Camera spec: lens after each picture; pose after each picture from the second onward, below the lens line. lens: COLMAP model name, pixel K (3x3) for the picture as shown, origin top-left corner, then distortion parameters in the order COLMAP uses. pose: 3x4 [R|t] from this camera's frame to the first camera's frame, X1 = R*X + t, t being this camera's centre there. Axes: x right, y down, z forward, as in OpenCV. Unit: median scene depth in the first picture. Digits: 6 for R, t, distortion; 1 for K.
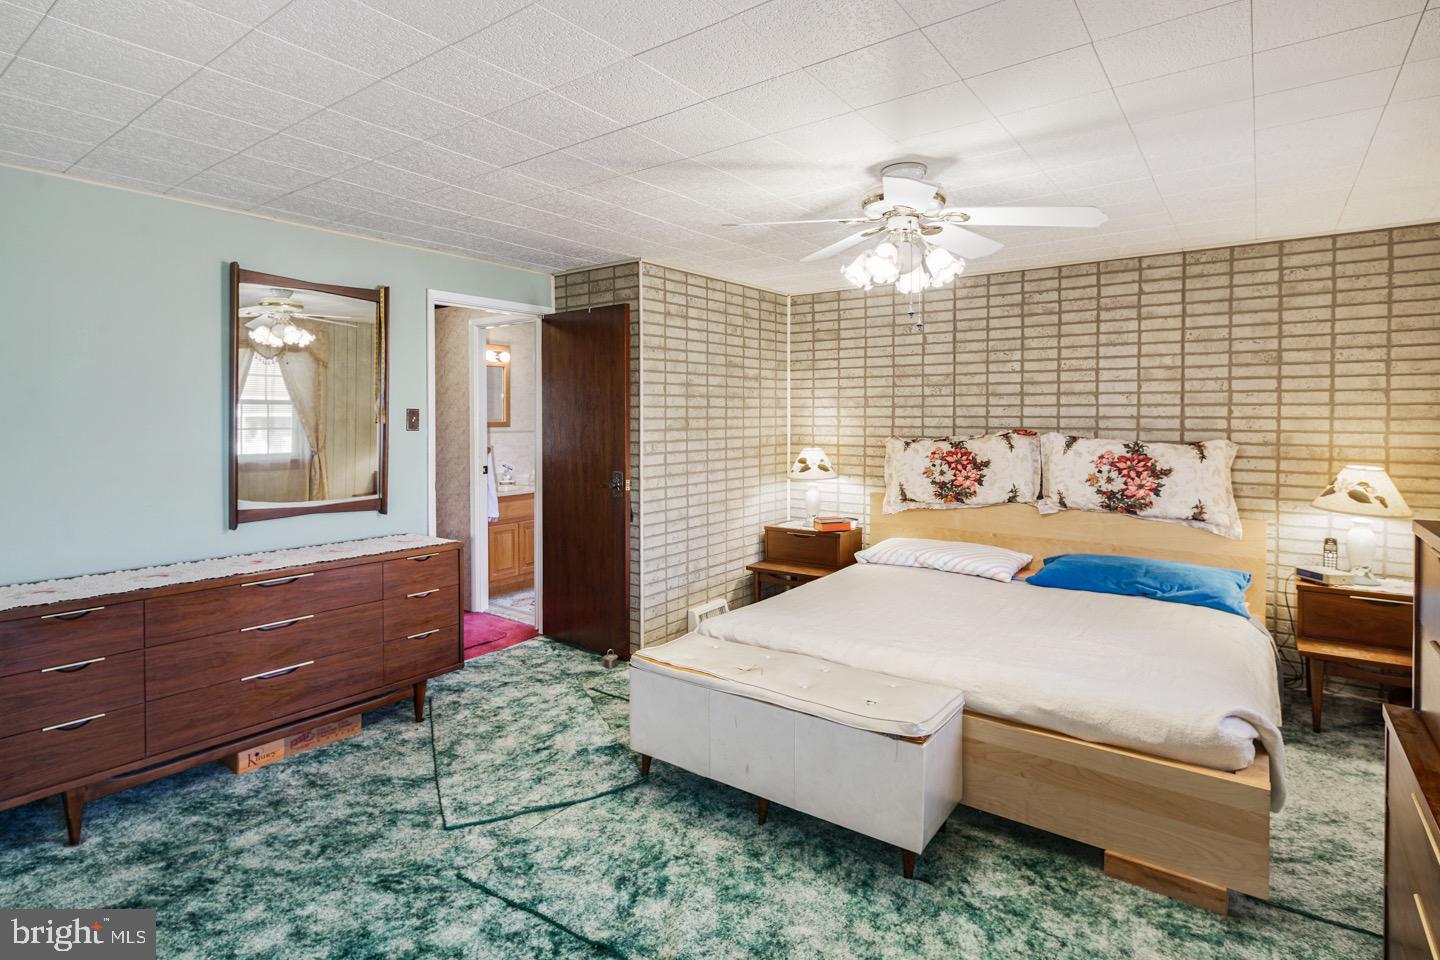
lens RADIAL K [[723.9, 0, 706.4], [0, 723.9, 420.8], [0, 0, 1]] dist [0.004850, -0.003365]
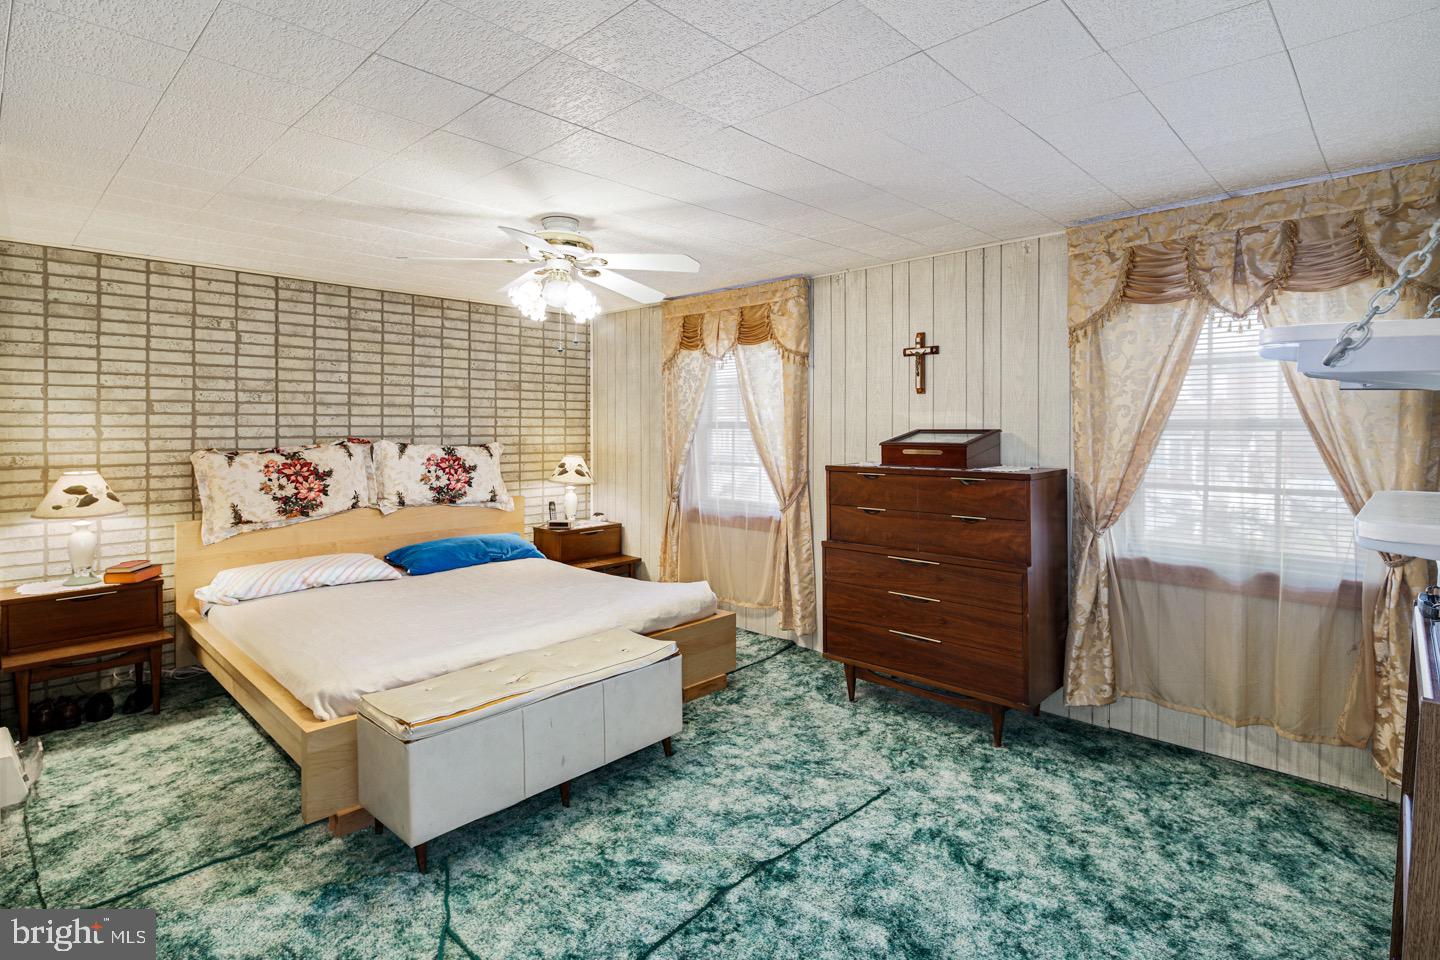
lens RADIAL K [[723.9, 0, 687.5], [0, 723.9, 426.9], [0, 0, 1]] dist [0.004850, -0.003365]
pose [[0.144437, -0.002531, 0.989511, -0.577291], [0.006652, 0.999977, 0.001587, -0.003095], [-0.989492, 0.006353, 0.144451, 0.401573]]
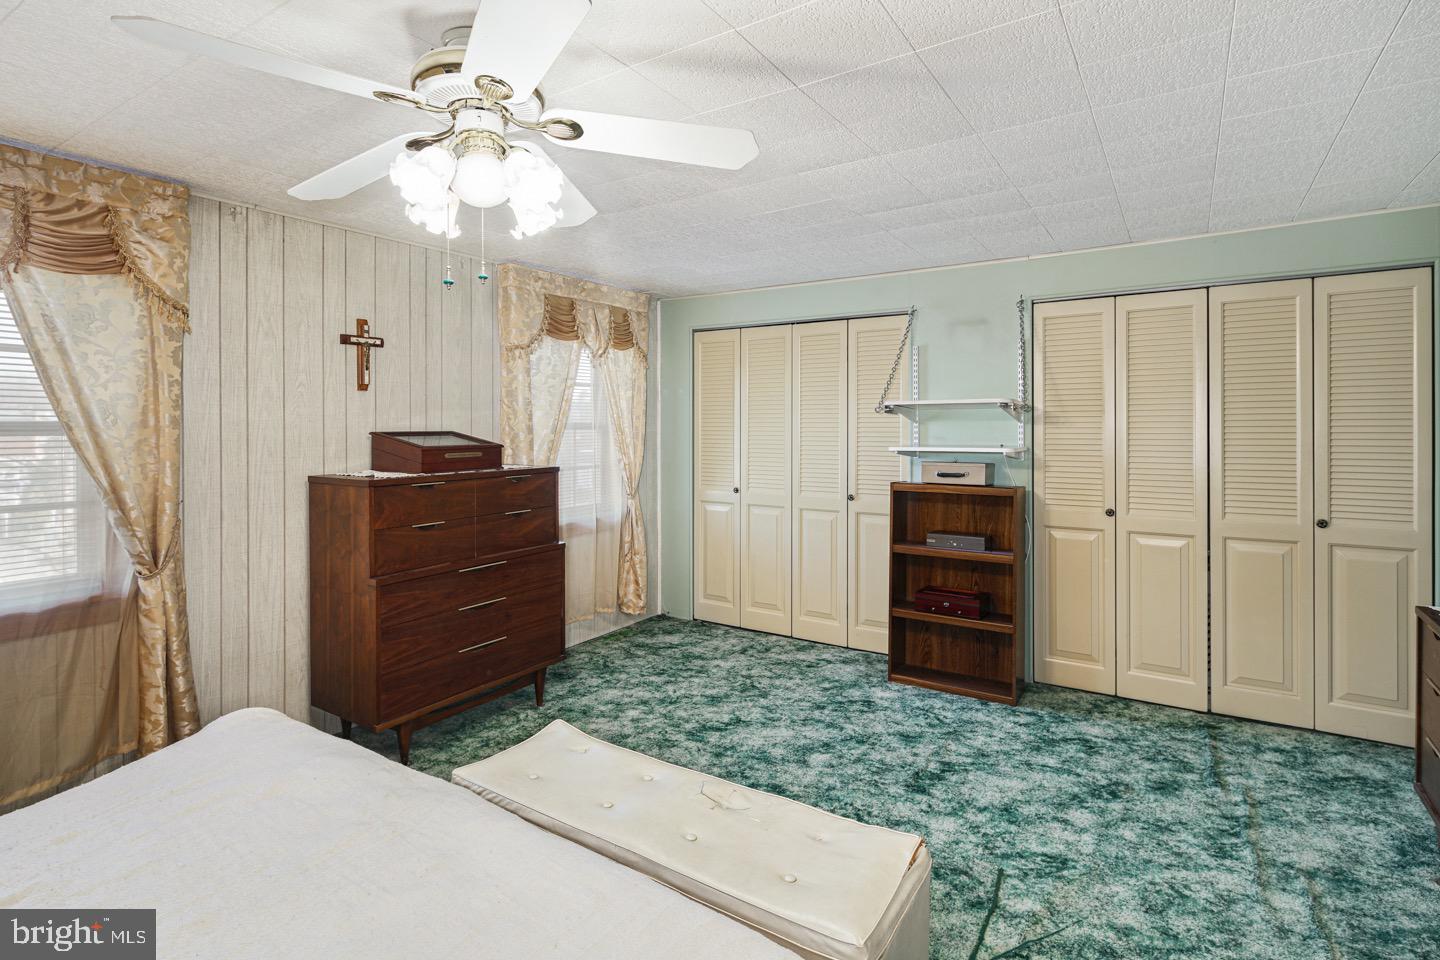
lens RADIAL K [[723.9, 0, 706.9], [0, 723.9, 426.7], [0, 0, 1]] dist [0.004850, -0.003365]
pose [[-0.998324, 0.005313, -0.057635, 0.070022], [0.004866, 0.999957, 0.007902, -0.007000], [0.057674, 0.007608, -0.998306, 1.073847]]
